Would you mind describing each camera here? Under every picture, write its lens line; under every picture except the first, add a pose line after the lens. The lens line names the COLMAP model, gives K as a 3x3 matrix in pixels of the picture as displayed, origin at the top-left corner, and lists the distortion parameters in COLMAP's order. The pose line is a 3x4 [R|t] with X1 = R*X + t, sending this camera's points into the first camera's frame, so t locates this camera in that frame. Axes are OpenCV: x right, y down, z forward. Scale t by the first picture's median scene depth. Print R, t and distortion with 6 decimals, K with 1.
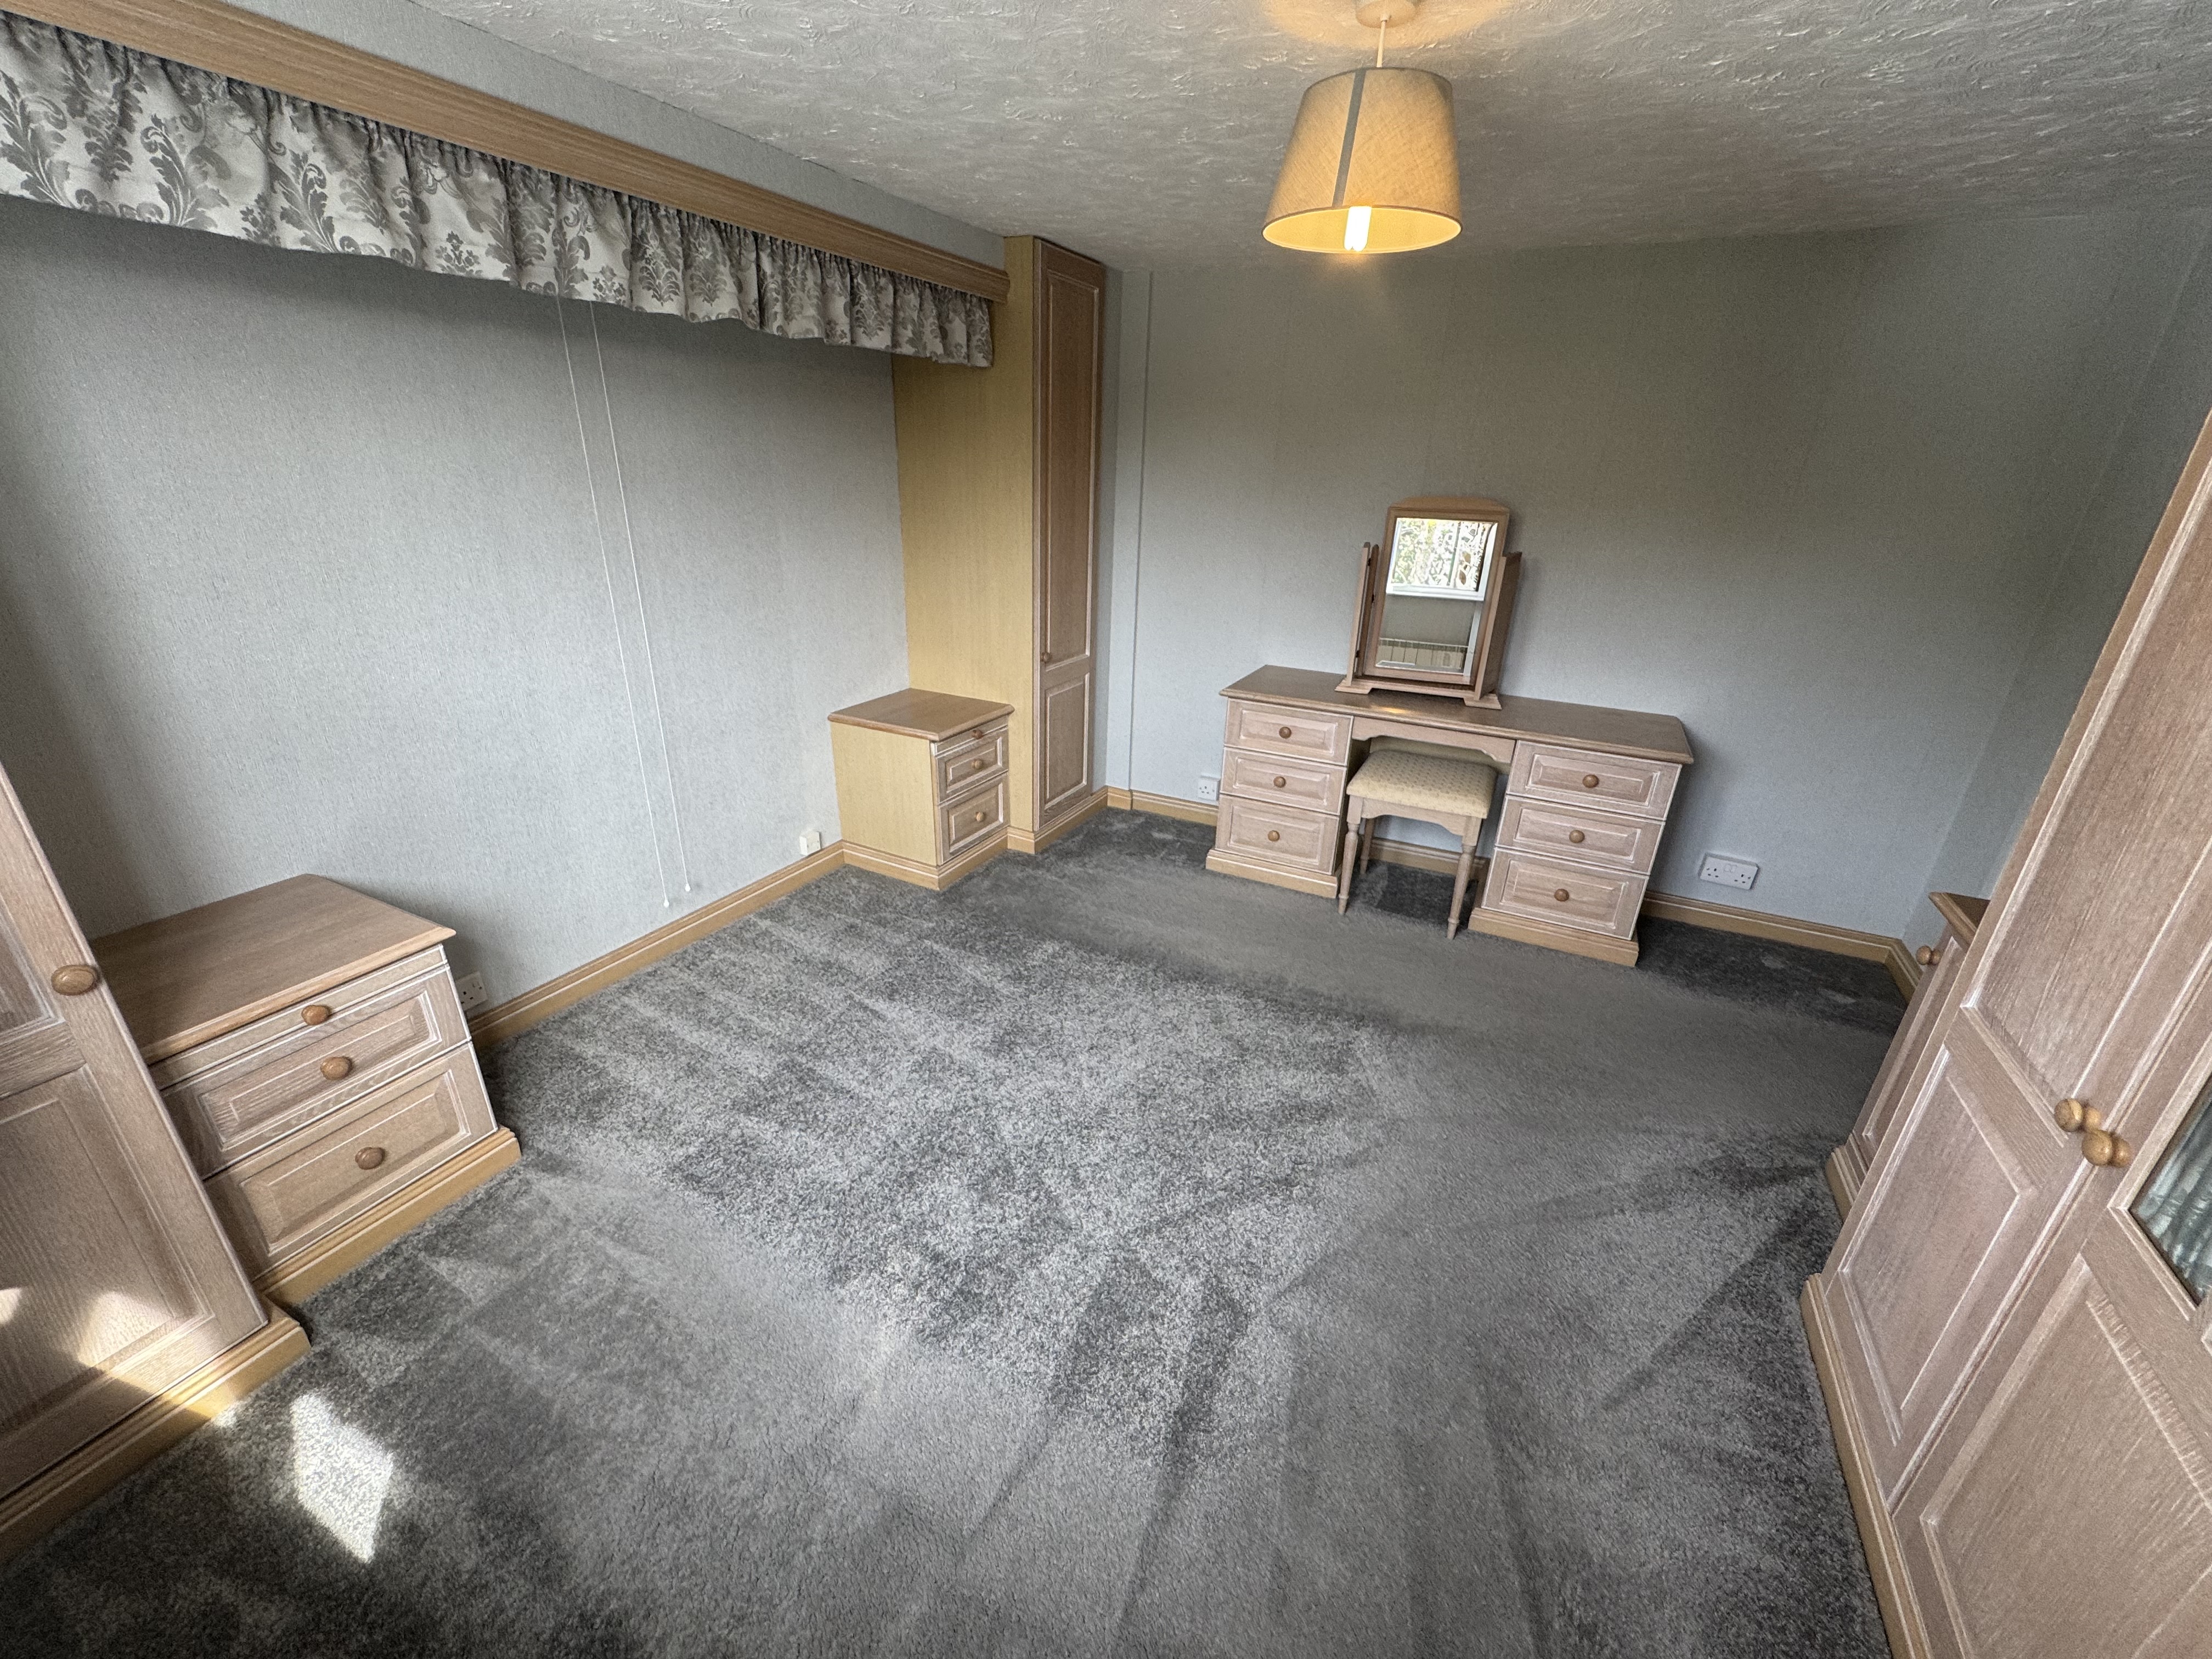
lens RADIAL K [[887.2, 0, 1103.7], [0, 887.2, 825.9], [0, 0, 1]] dist [-0.000942, 0.000332]
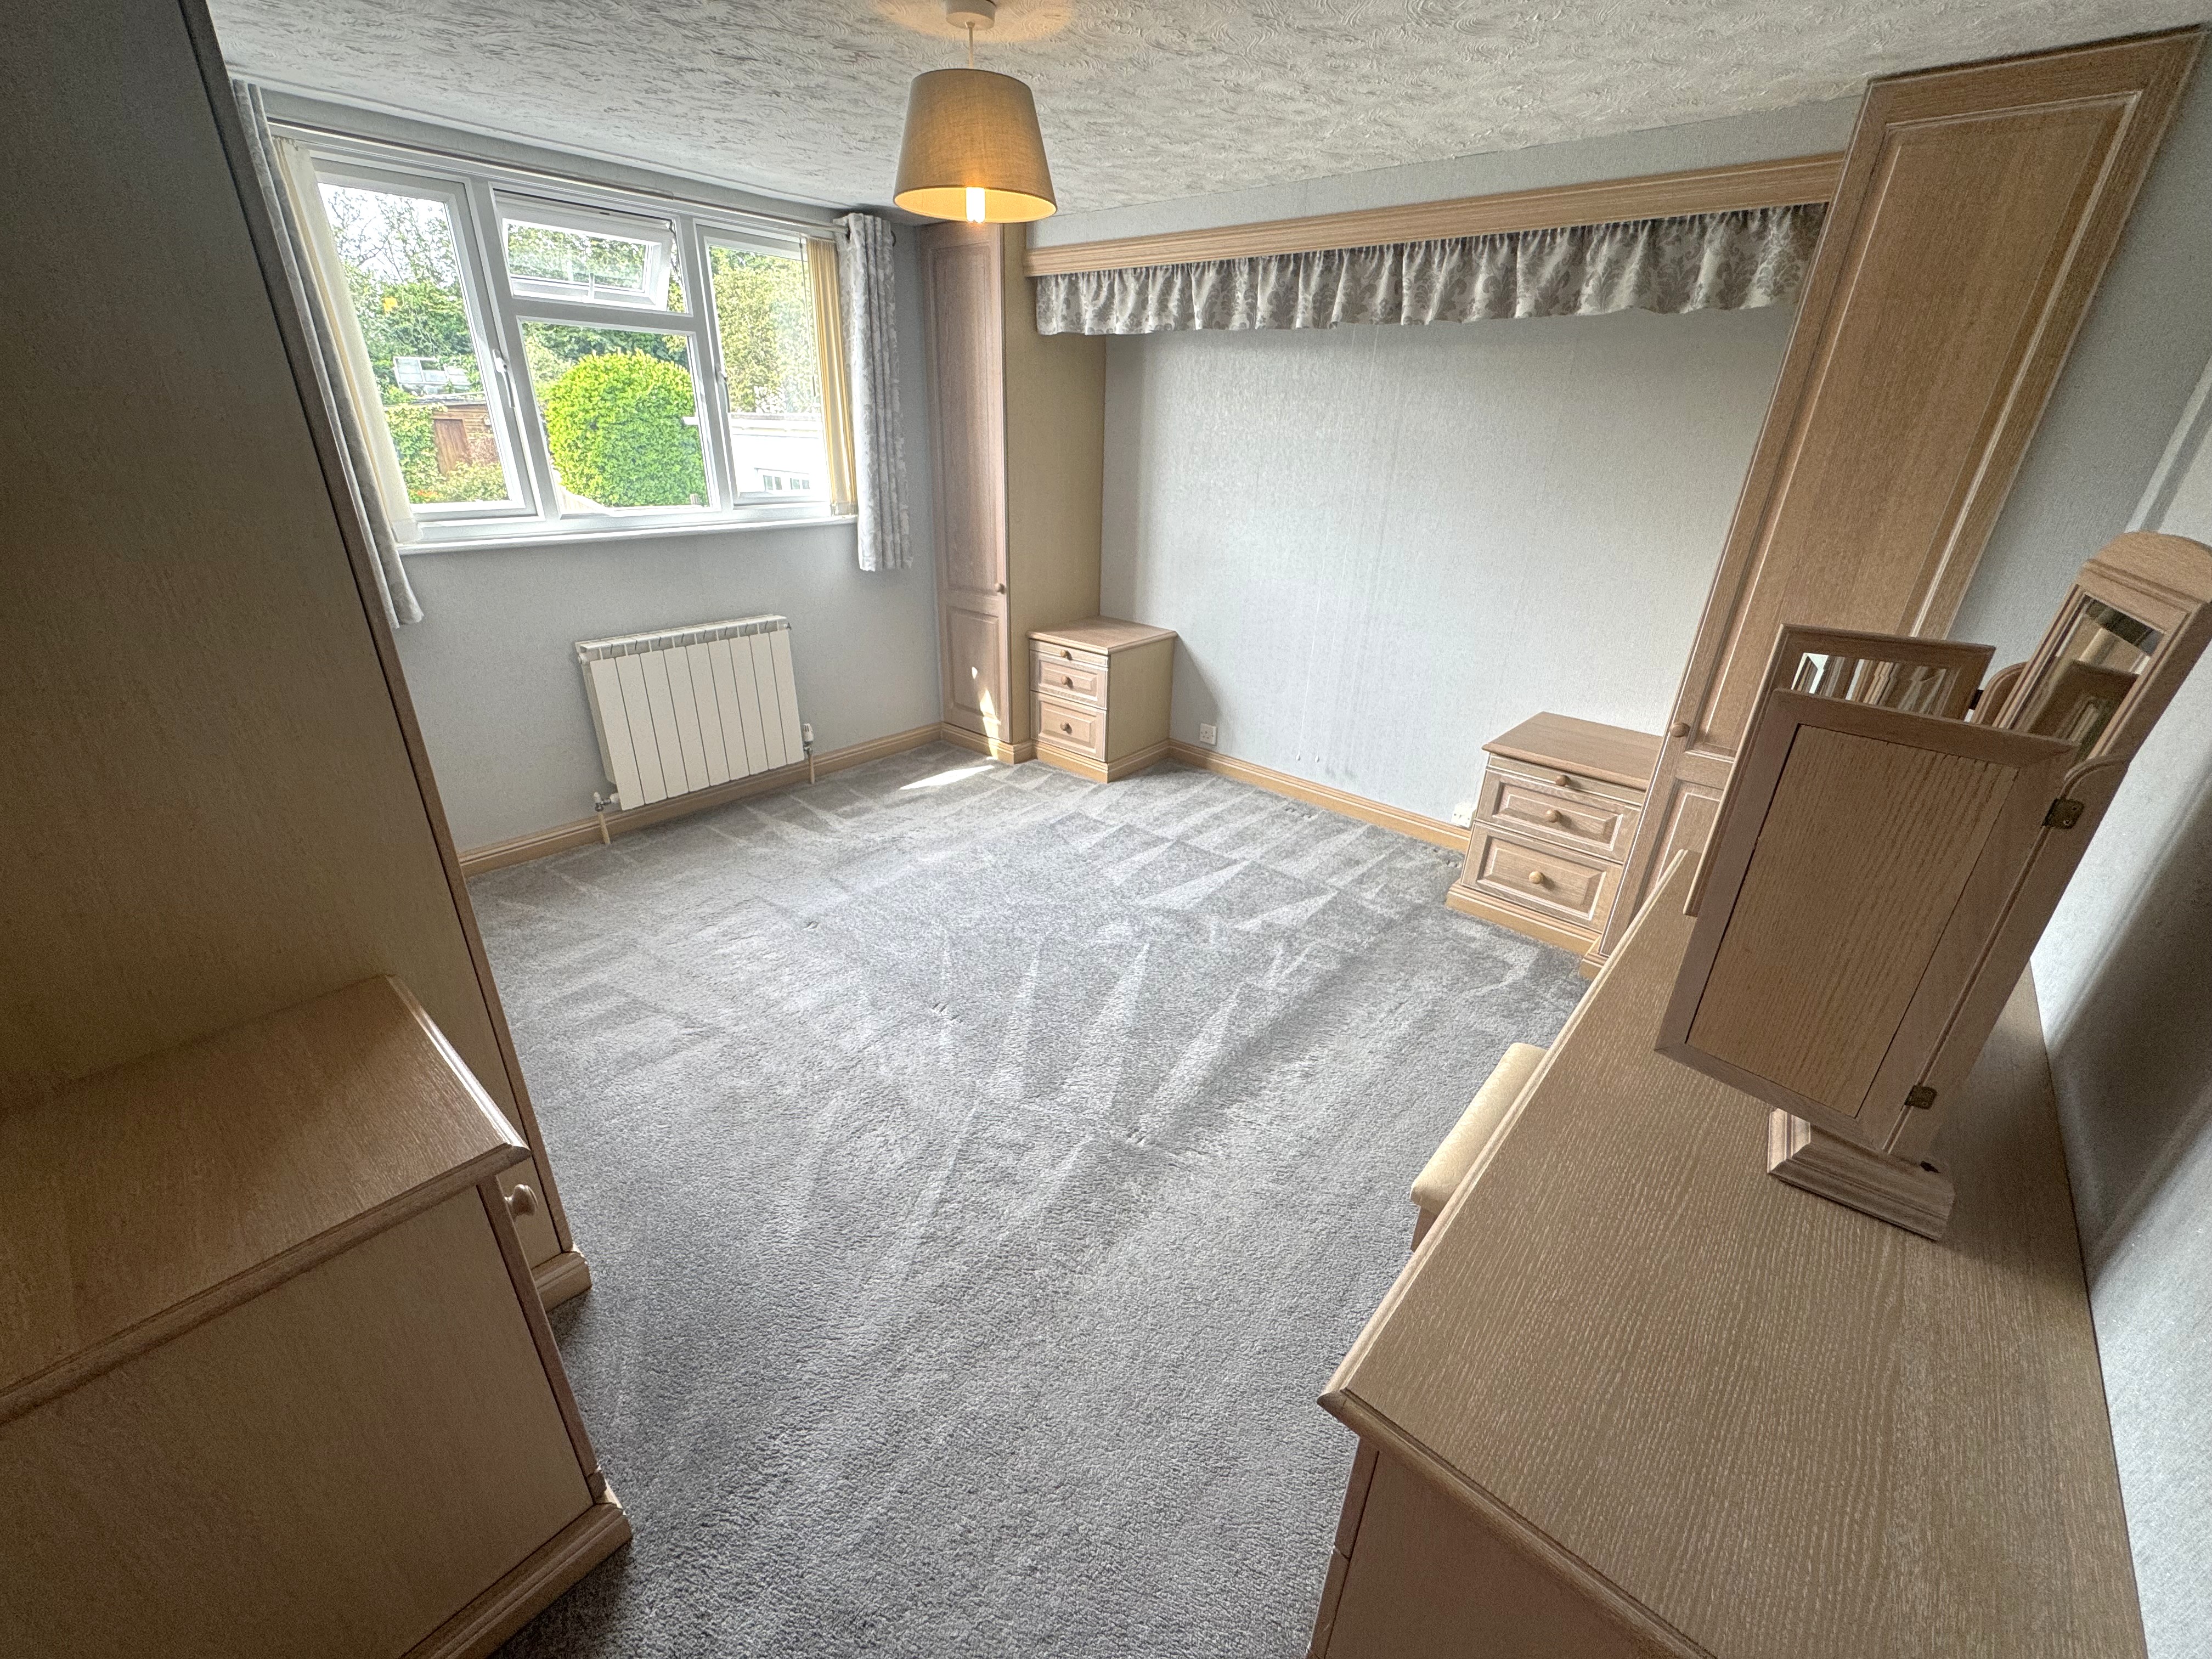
lens RADIAL K [[887.2, 0, 1103.7], [0, 887.2, 825.9], [0, 0, 1]] dist [-0.000942, 0.000332]
pose [[-0.253868, 0.369392, -0.893924, 0.932724], [-0.403726, 0.799375, 0.444978, -0.347754], [0.878952, 0.473867, -0.053802, 0.934704]]
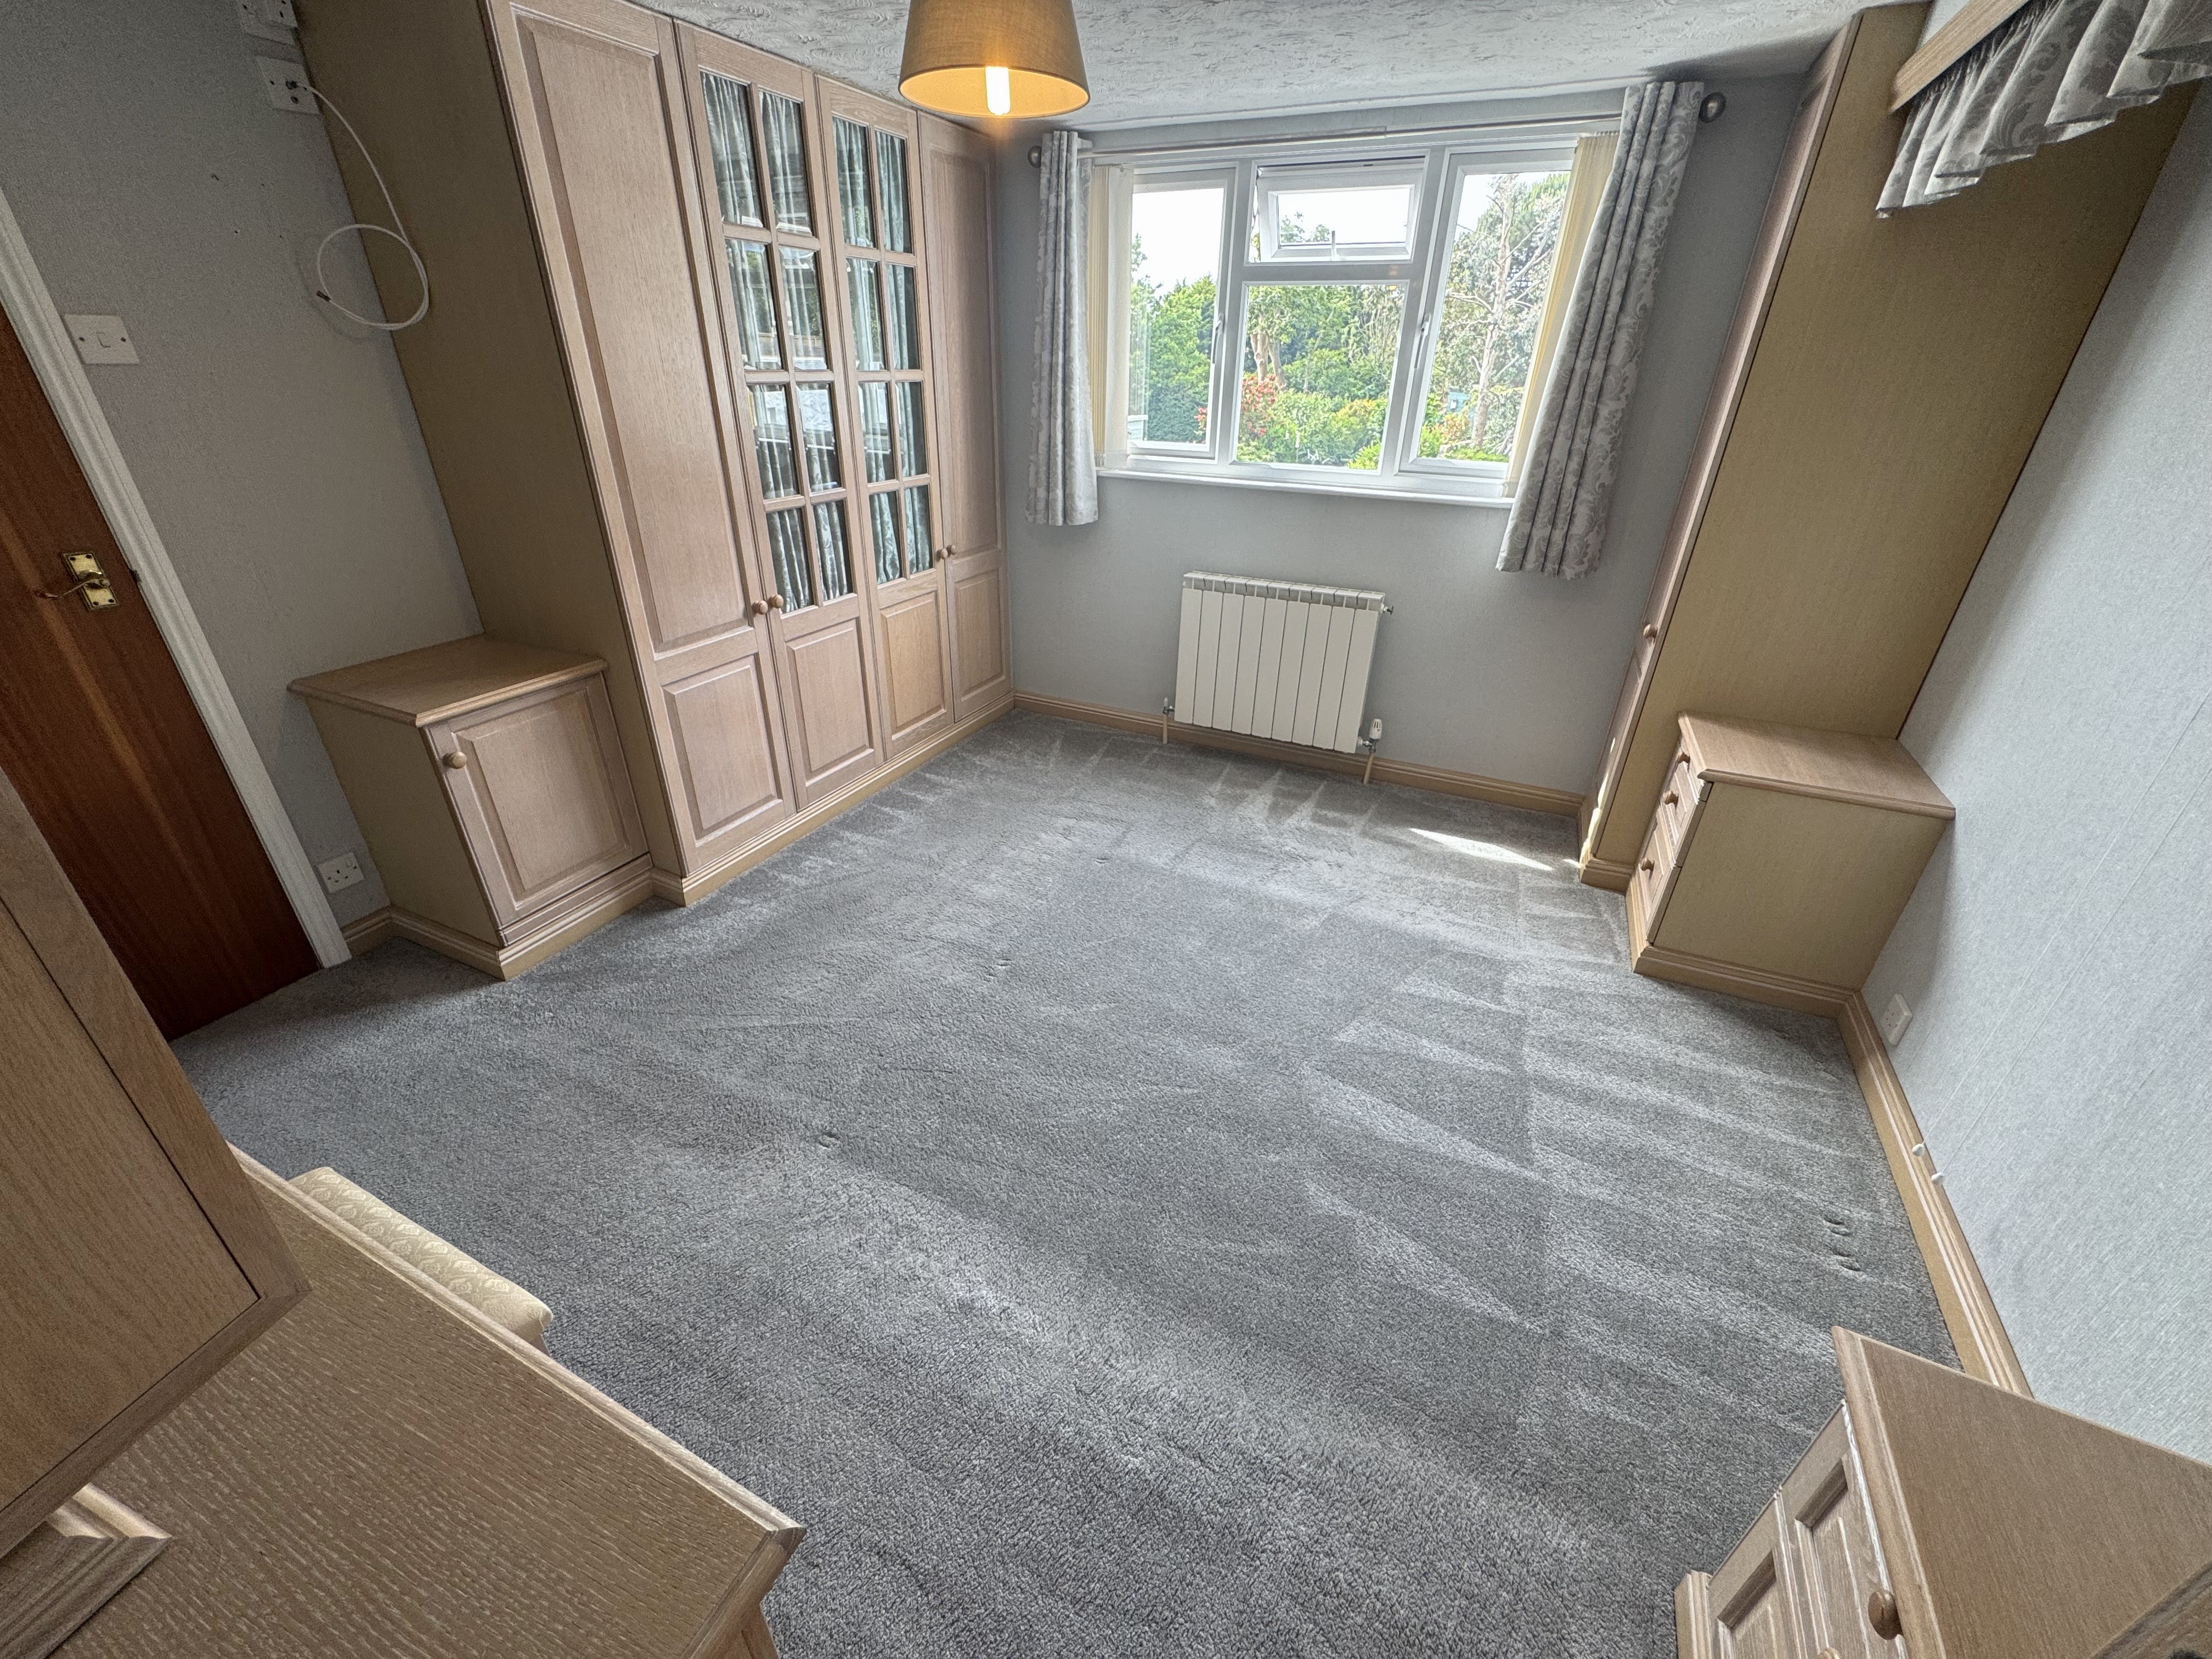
lens RADIAL K [[887.2, 0, 1103.7], [0, 887.2, 825.9], [0, 0, 1]] dist [-0.000942, 0.000332]
pose [[-0.998770, -0.037306, -0.032659, 0.097264], [-0.048936, 0.635759, 0.770335, -0.537904], [-0.007975, 0.770985, -0.636803, 1.328865]]
